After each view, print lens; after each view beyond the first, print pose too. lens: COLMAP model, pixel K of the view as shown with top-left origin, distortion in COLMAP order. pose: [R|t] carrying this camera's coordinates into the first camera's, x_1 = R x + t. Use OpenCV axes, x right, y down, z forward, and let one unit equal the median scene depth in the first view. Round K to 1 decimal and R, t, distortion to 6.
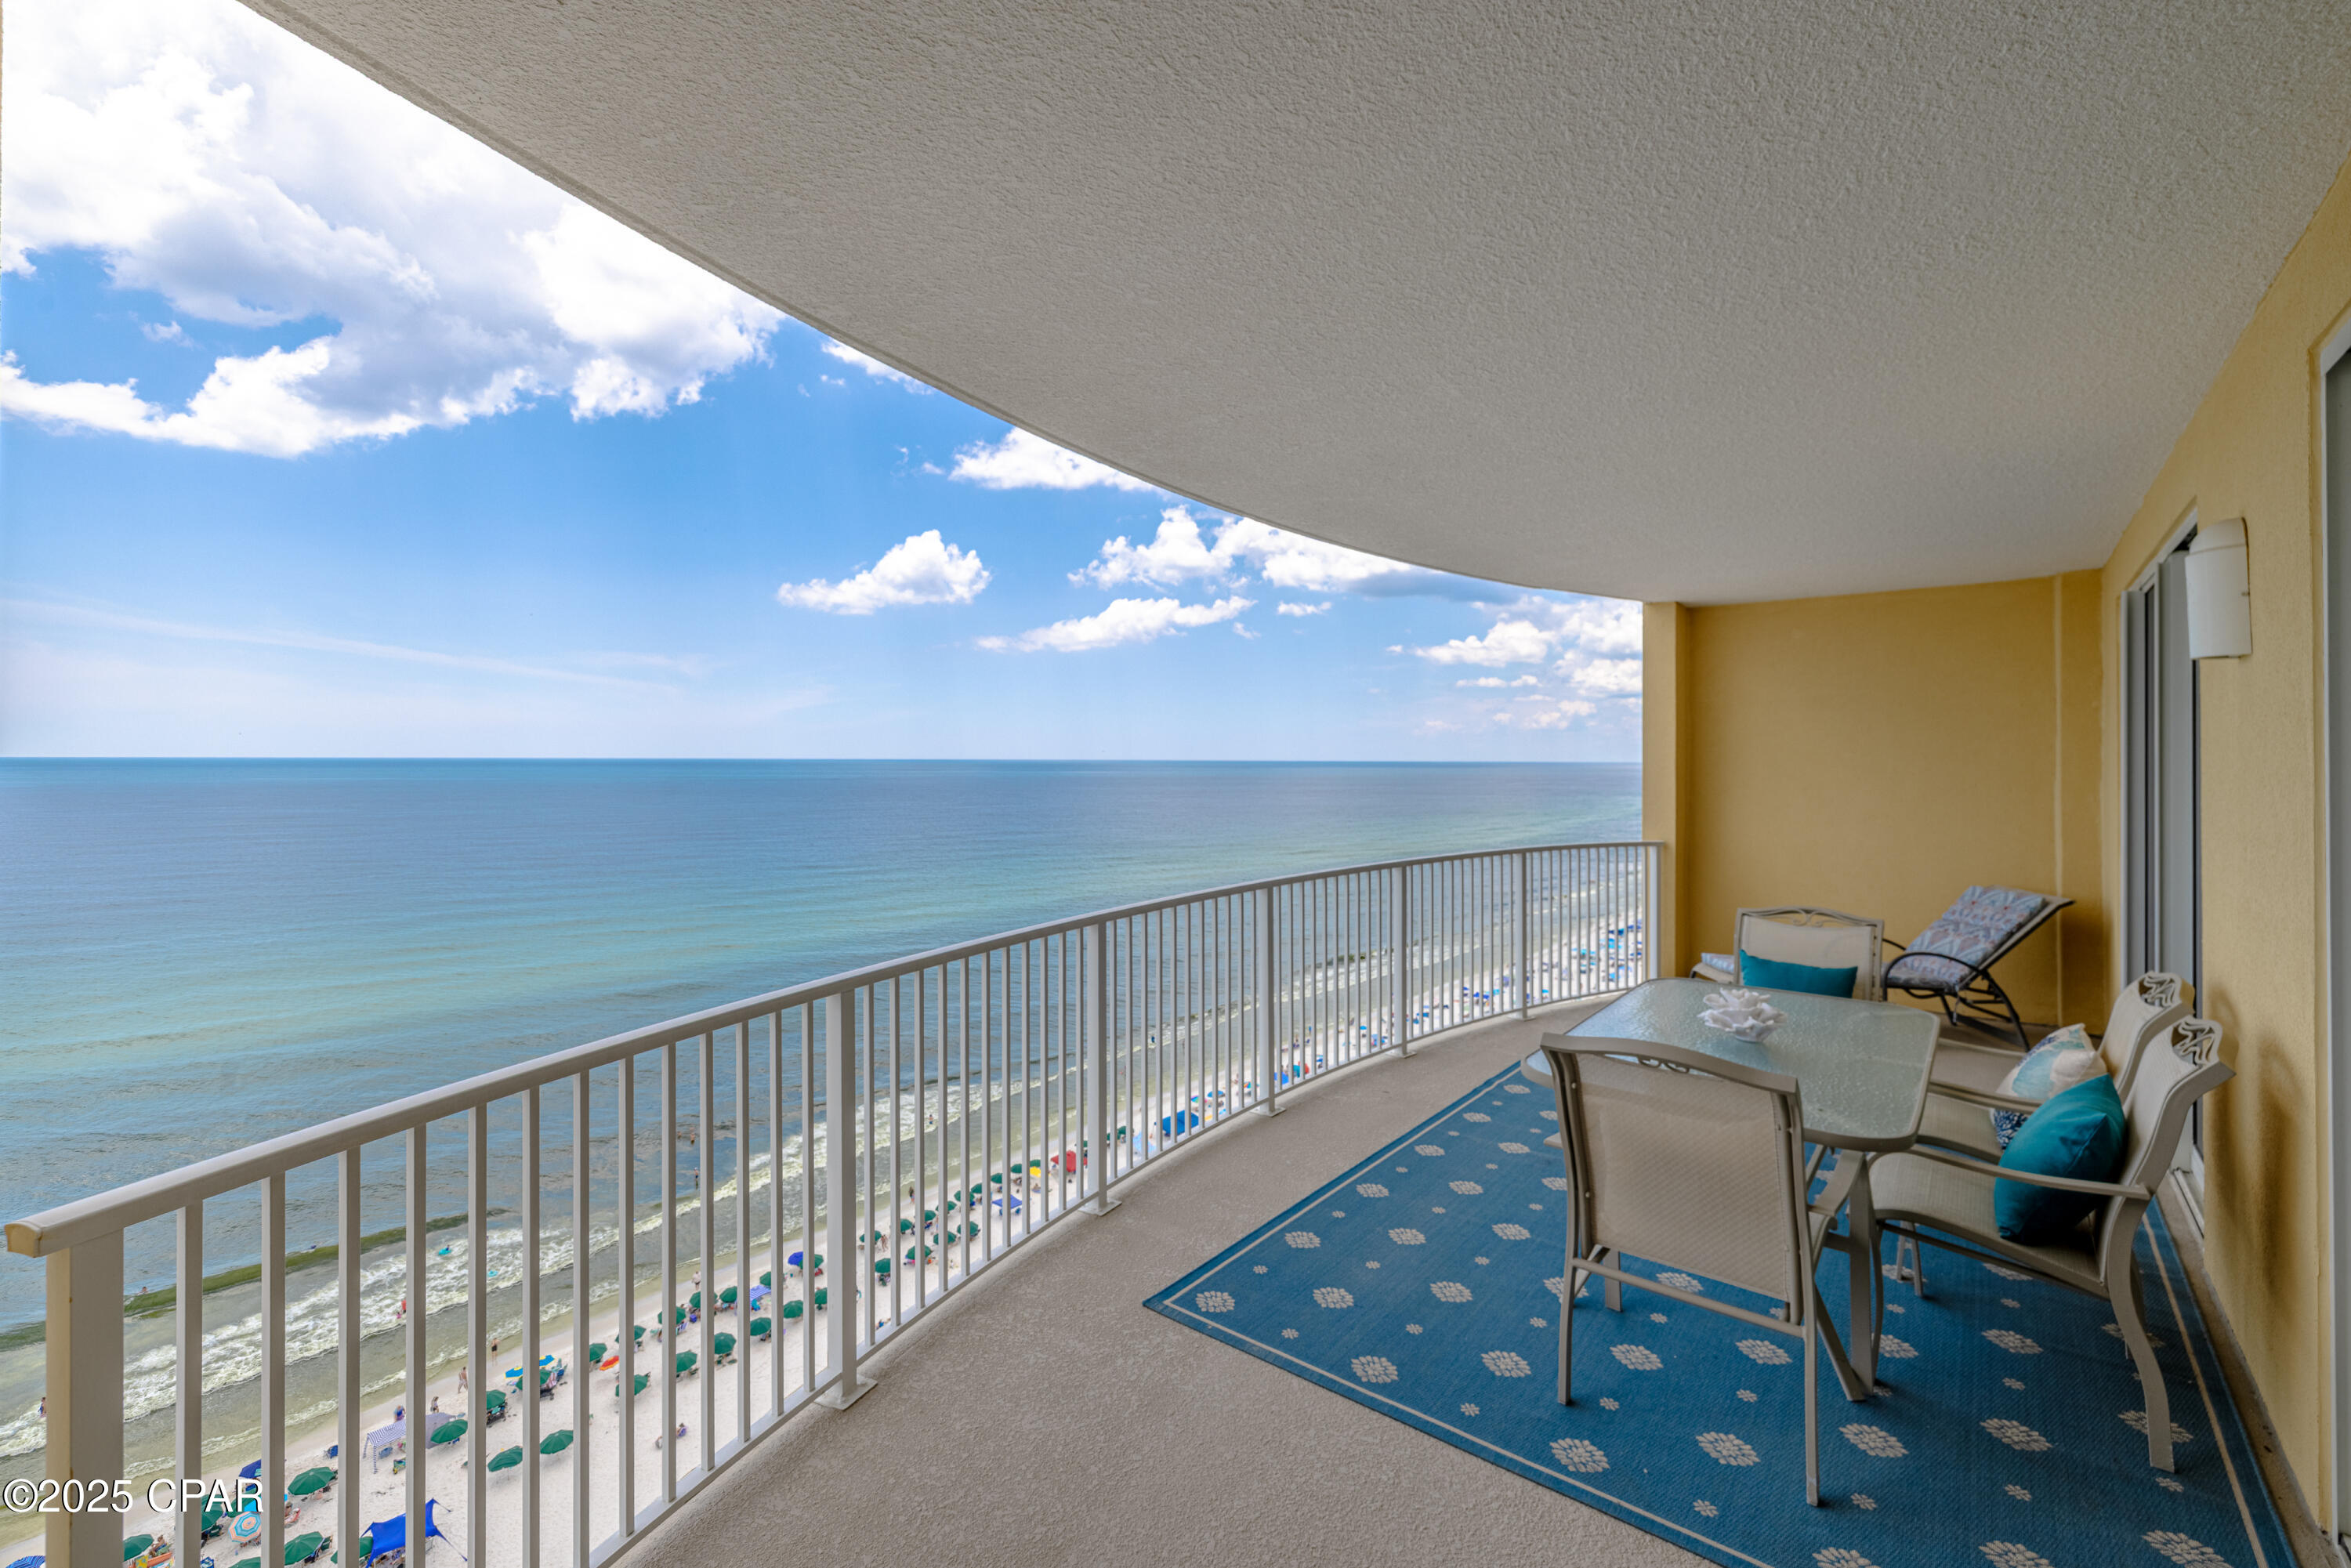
lens RADIAL K [[984.0, 0, 1179.9], [0, 984.0, 769.7], [0, 0, 1]] dist [-0.004044, 0.000677]
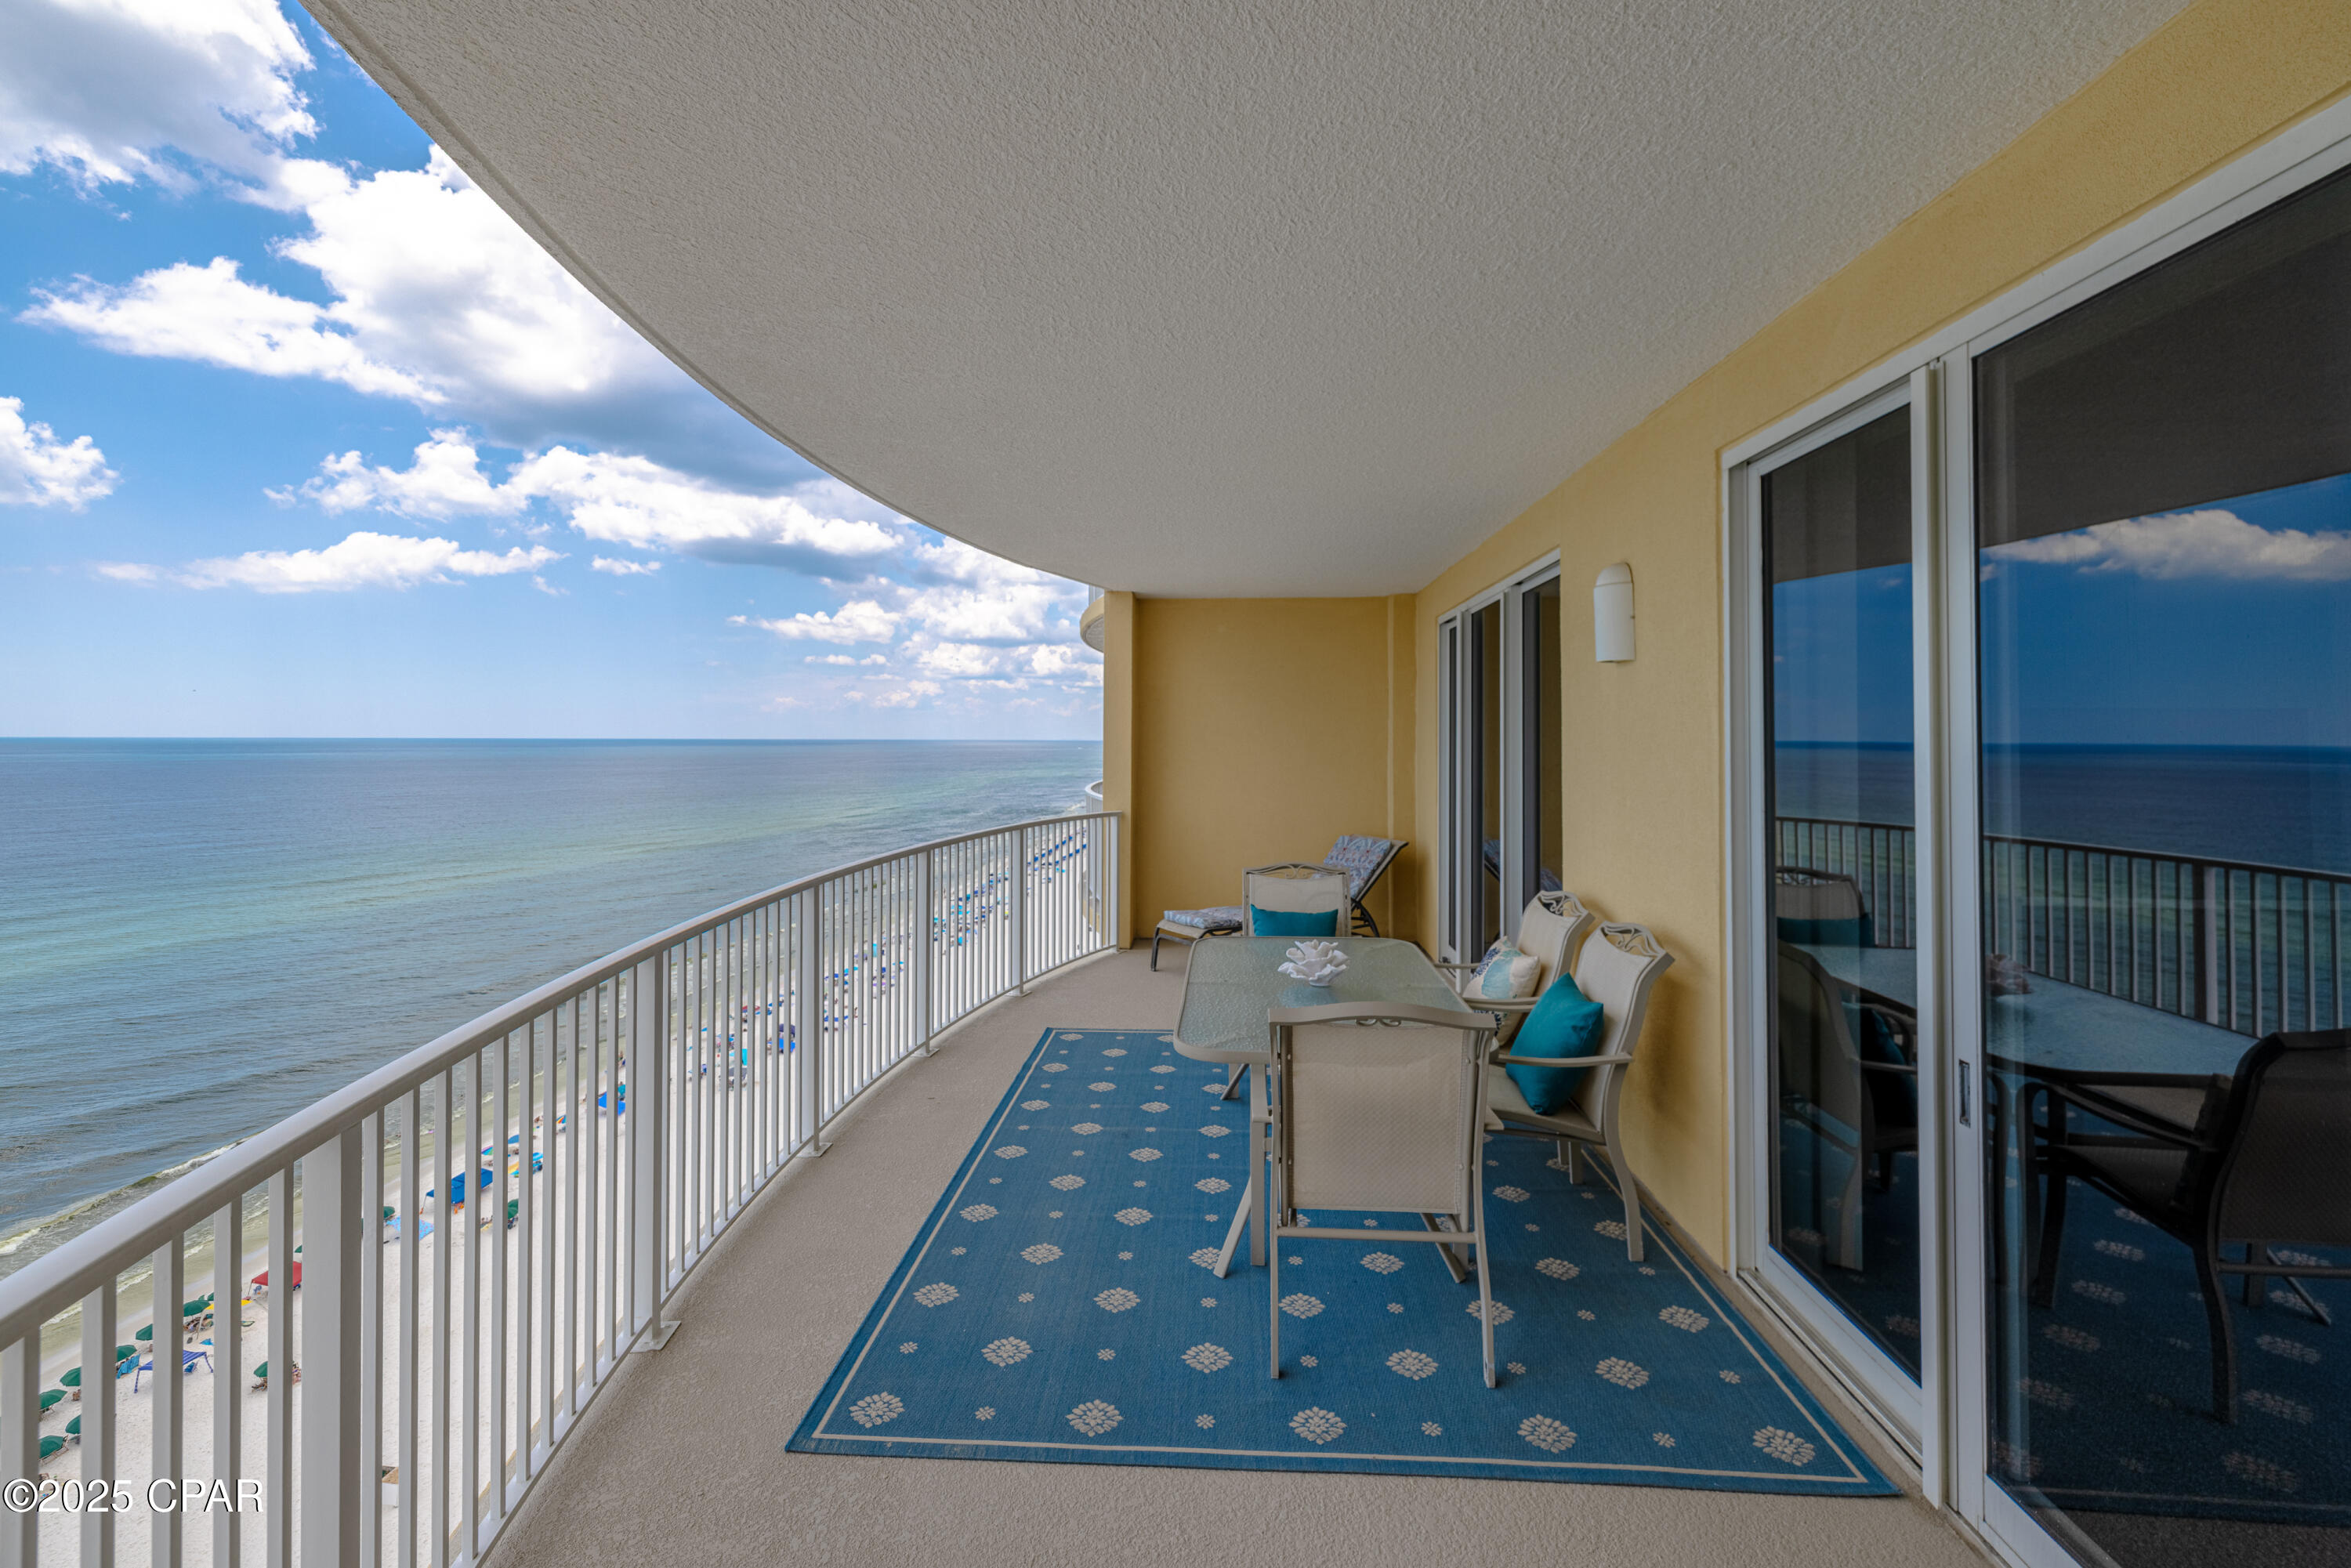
lens RADIAL K [[984.0, 0, 1134.4], [0, 984.0, 729.2], [0, 0, 1]] dist [-0.004044, 0.000677]
pose [[0.814583, 0.005481, 0.580022, -0.127661], [0.005245, 0.999845, -0.016813, 0.000627], [-0.580024, 0.016738, 0.814428, 0.106233]]
